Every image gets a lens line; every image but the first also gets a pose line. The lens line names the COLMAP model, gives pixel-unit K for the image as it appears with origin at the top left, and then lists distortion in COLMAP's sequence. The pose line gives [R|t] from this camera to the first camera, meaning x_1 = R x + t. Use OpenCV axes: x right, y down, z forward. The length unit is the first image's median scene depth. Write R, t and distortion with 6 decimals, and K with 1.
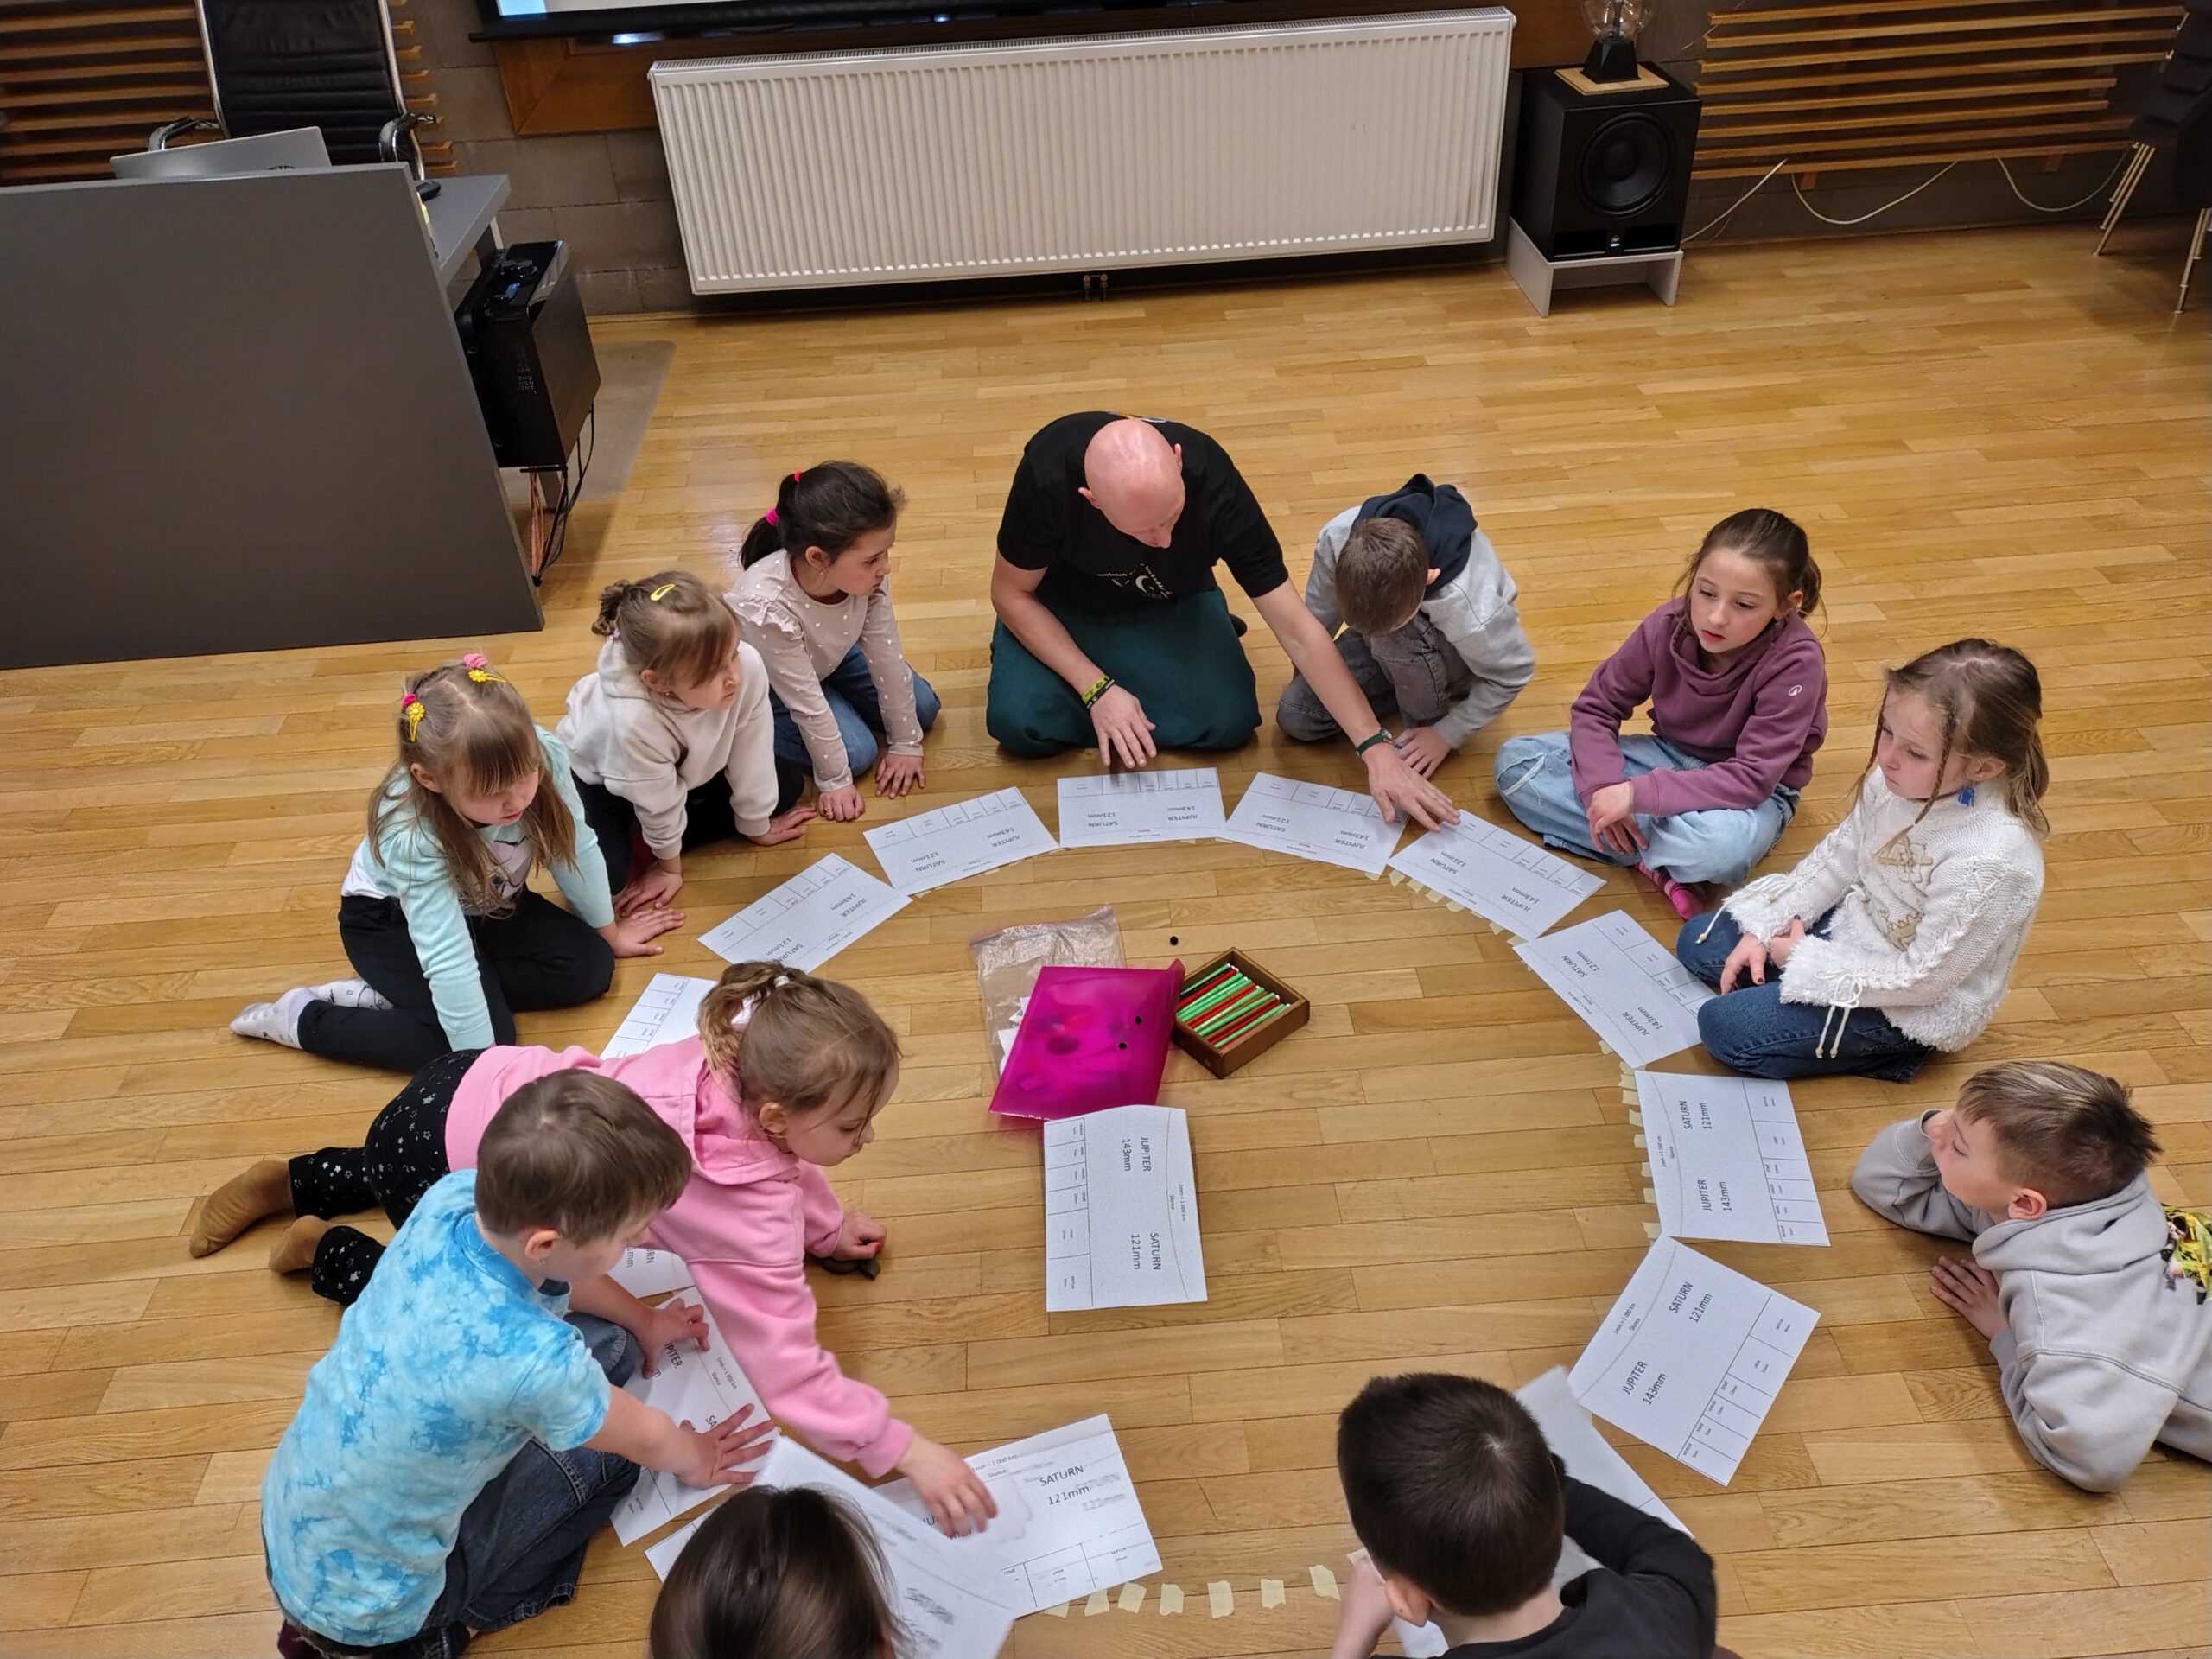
lens RADIAL K [[1731.6, 0, 1092.9], [0, 1731.6, 833.0], [0, 0, 1]] dist [0.056198, -0.034428]
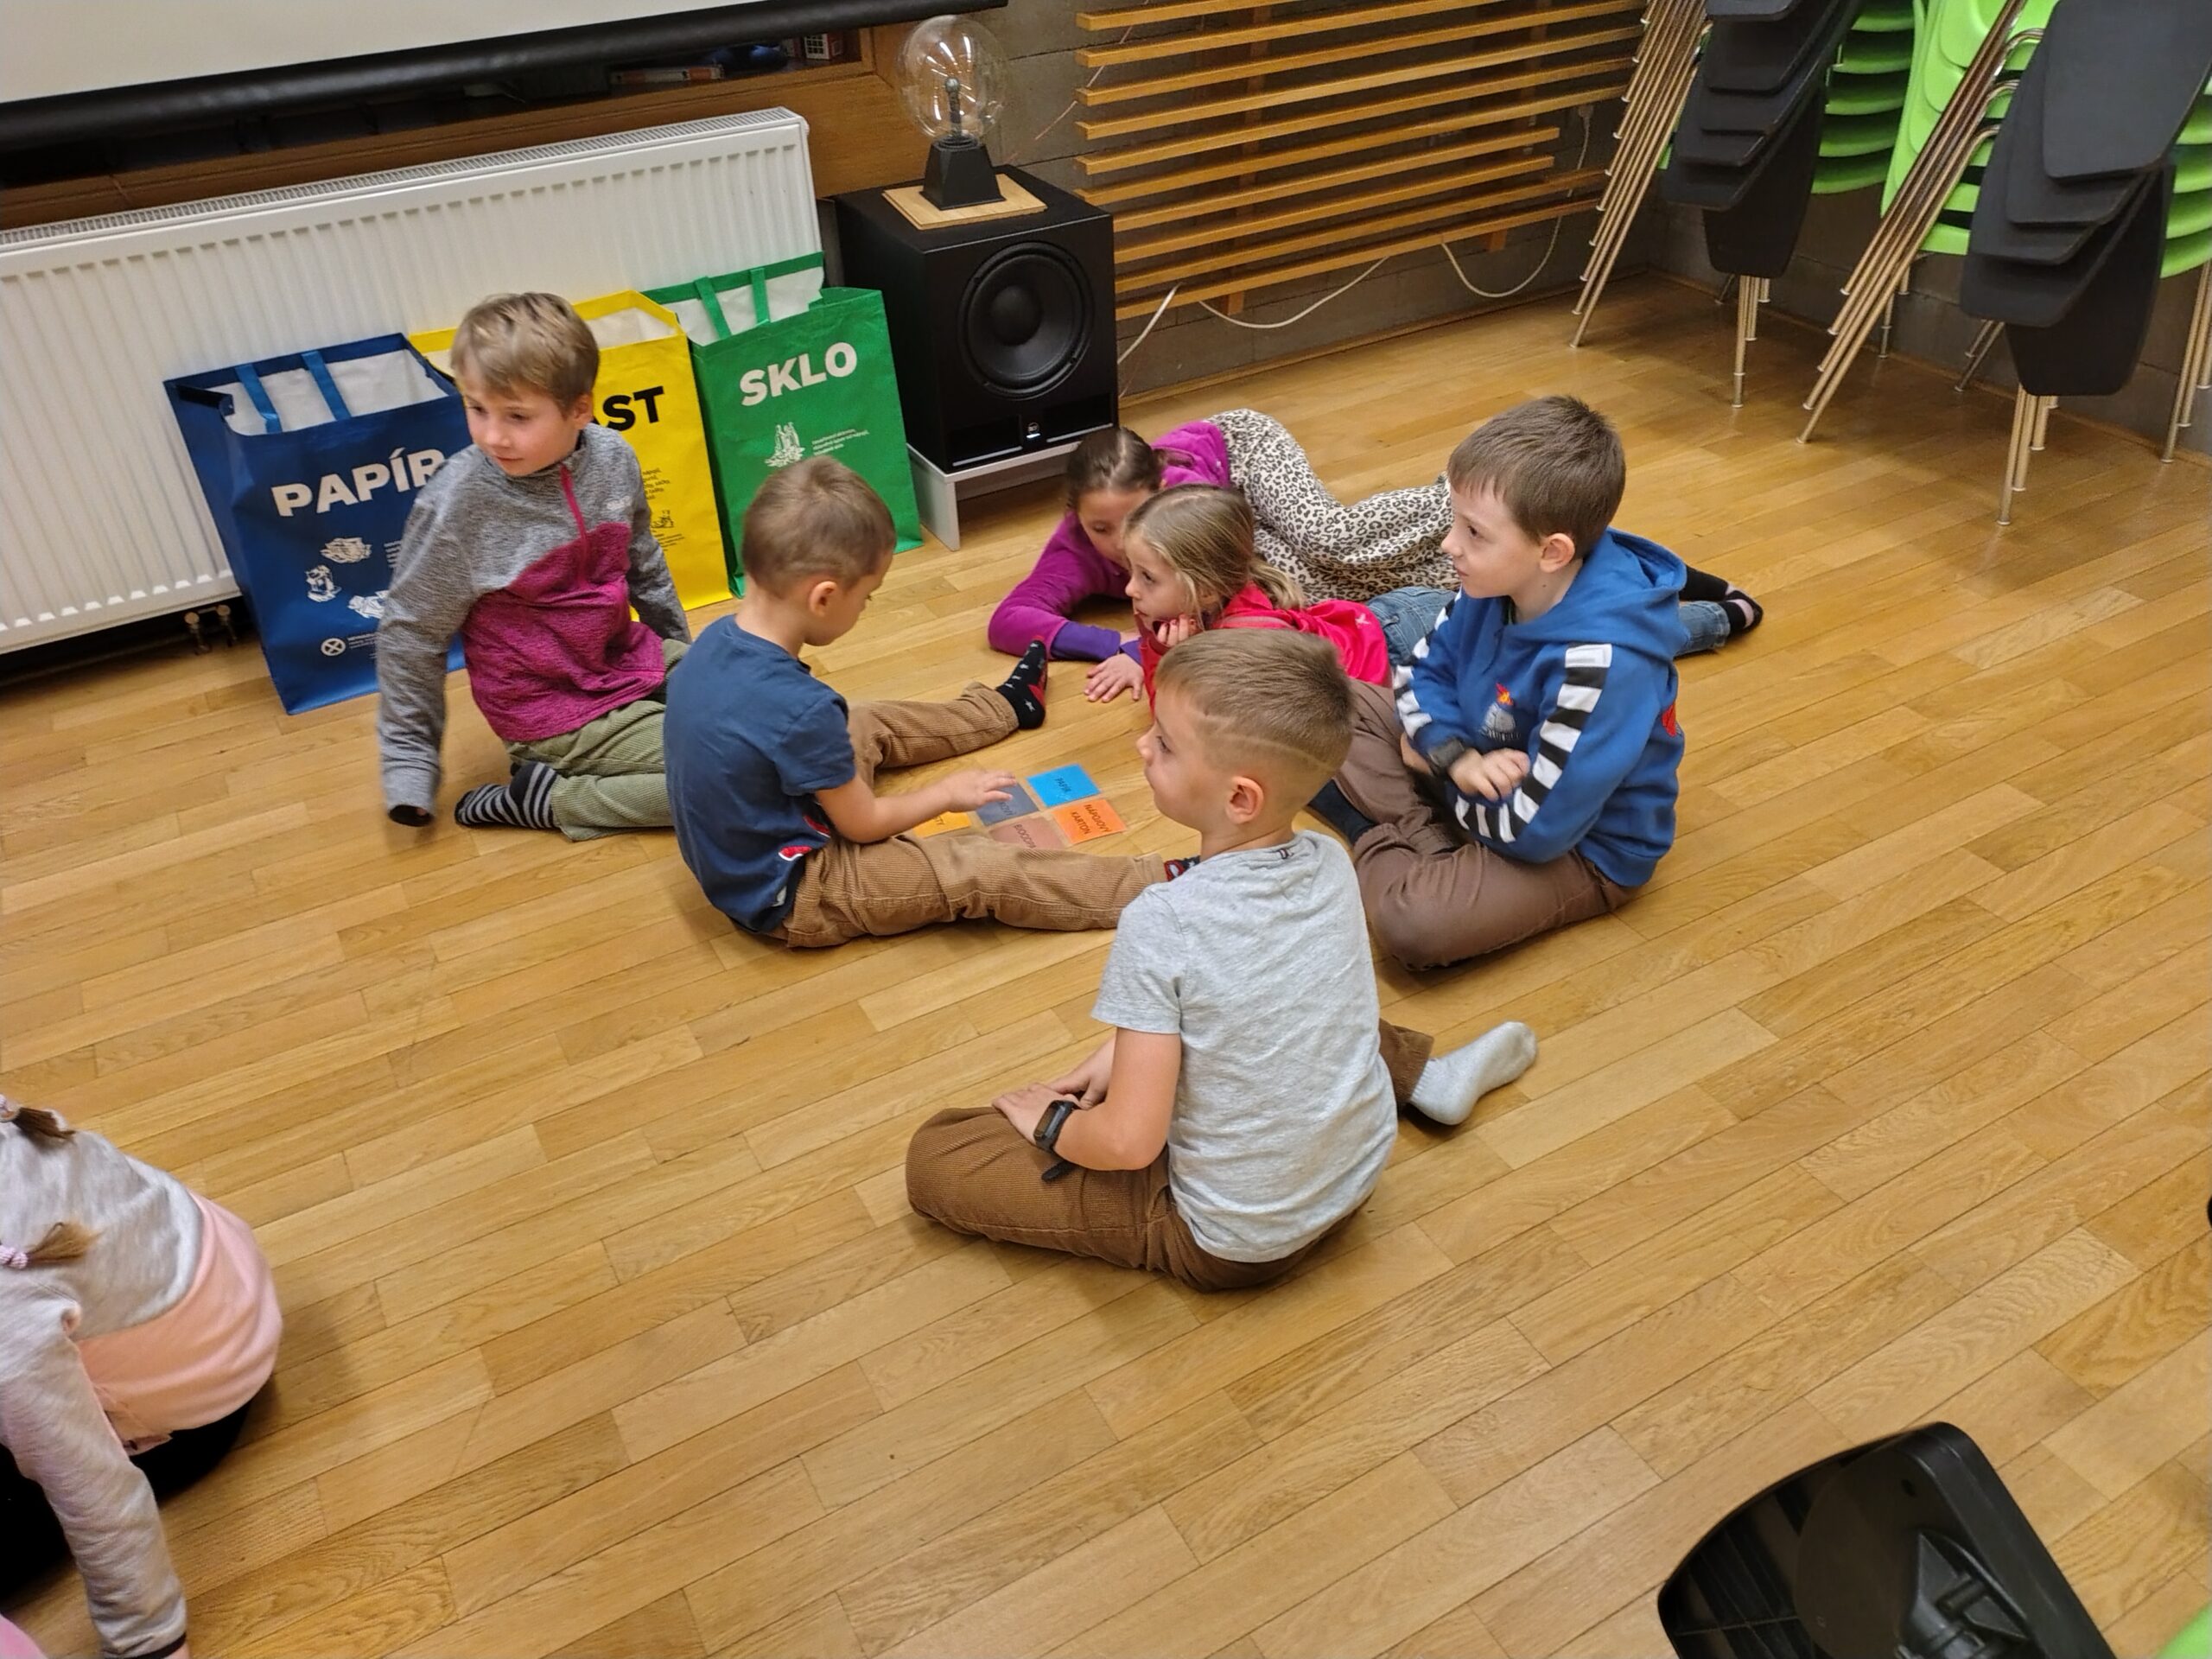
lens RADIAL K [[1731.6, 0, 1097.8], [0, 1731.6, 790.0], [0, 0, 1]] dist [0.056198, -0.034428]
pose [[0.894263, -0.238698, 0.378572, 0.043453], [0.264229, 0.964325, -0.016134, -0.243303], [-0.361215, 0.114458, 0.925431, 0.508152]]
